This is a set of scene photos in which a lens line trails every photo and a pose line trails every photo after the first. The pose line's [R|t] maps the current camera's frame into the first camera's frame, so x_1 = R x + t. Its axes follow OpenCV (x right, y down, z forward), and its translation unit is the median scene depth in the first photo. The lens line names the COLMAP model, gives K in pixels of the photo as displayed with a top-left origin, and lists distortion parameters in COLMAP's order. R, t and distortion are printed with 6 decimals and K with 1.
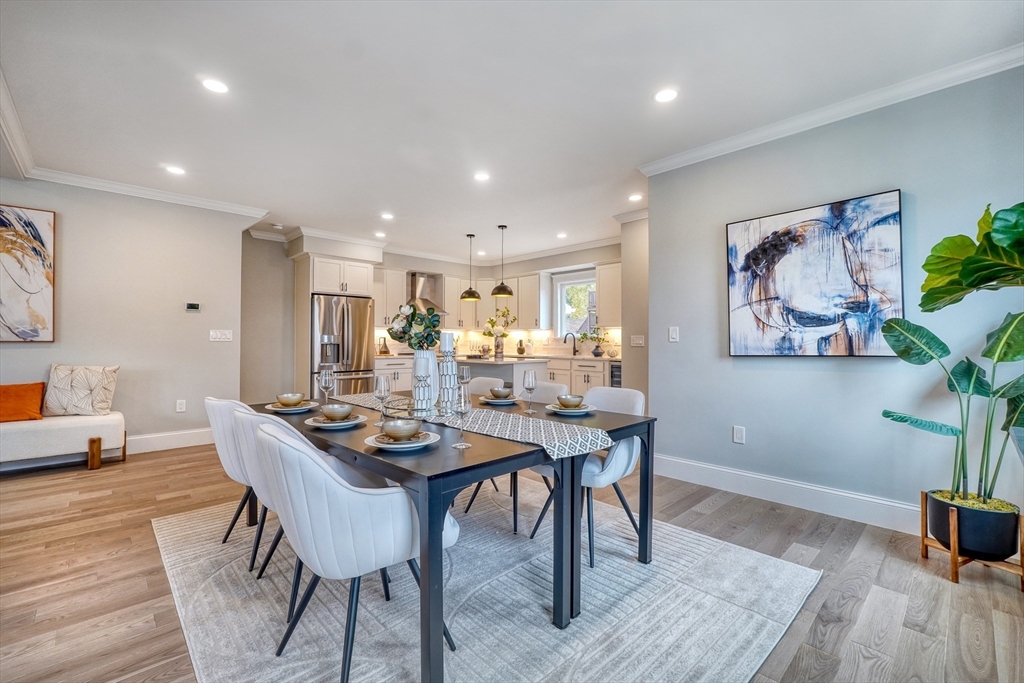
lens RADIAL K [[435.2, 0, 518.1], [0, 435.2, 334.7], [0, 0, 1]] dist [-0.016686, 0.004779]
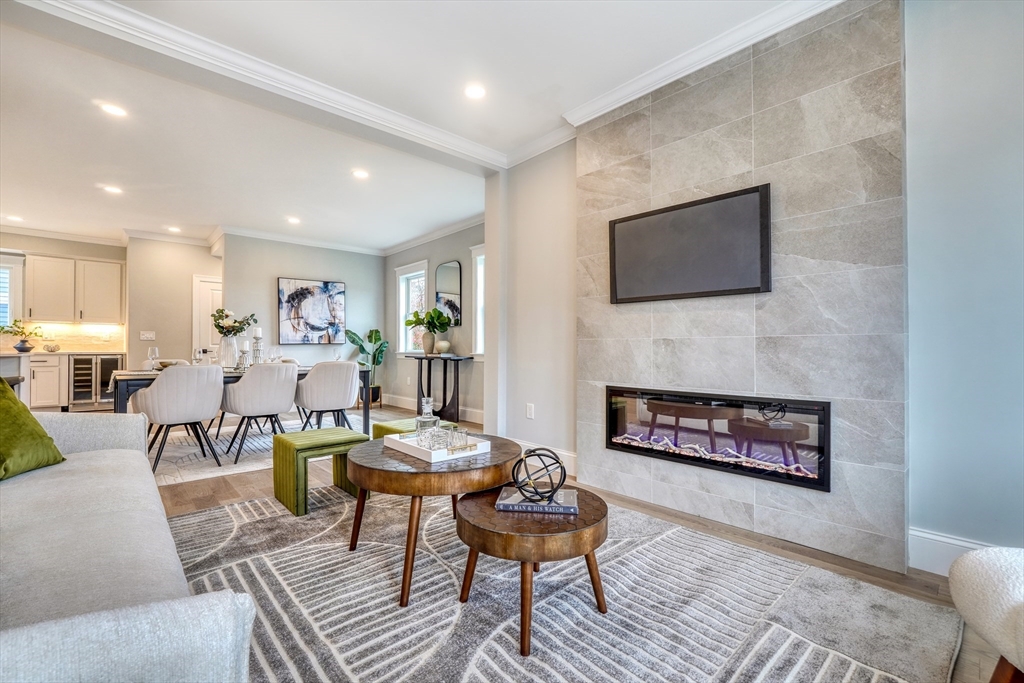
lens RADIAL K [[435.2, 0, 511.2], [0, 435.2, 348.4], [0, 0, 1]] dist [-0.016686, 0.004779]
pose [[0.032627, -0.003779, 0.999460, -1.555132], [-0.021150, 0.999766, 0.004471, 0.038913], [-0.999244, -0.021285, 0.032539, -0.137525]]
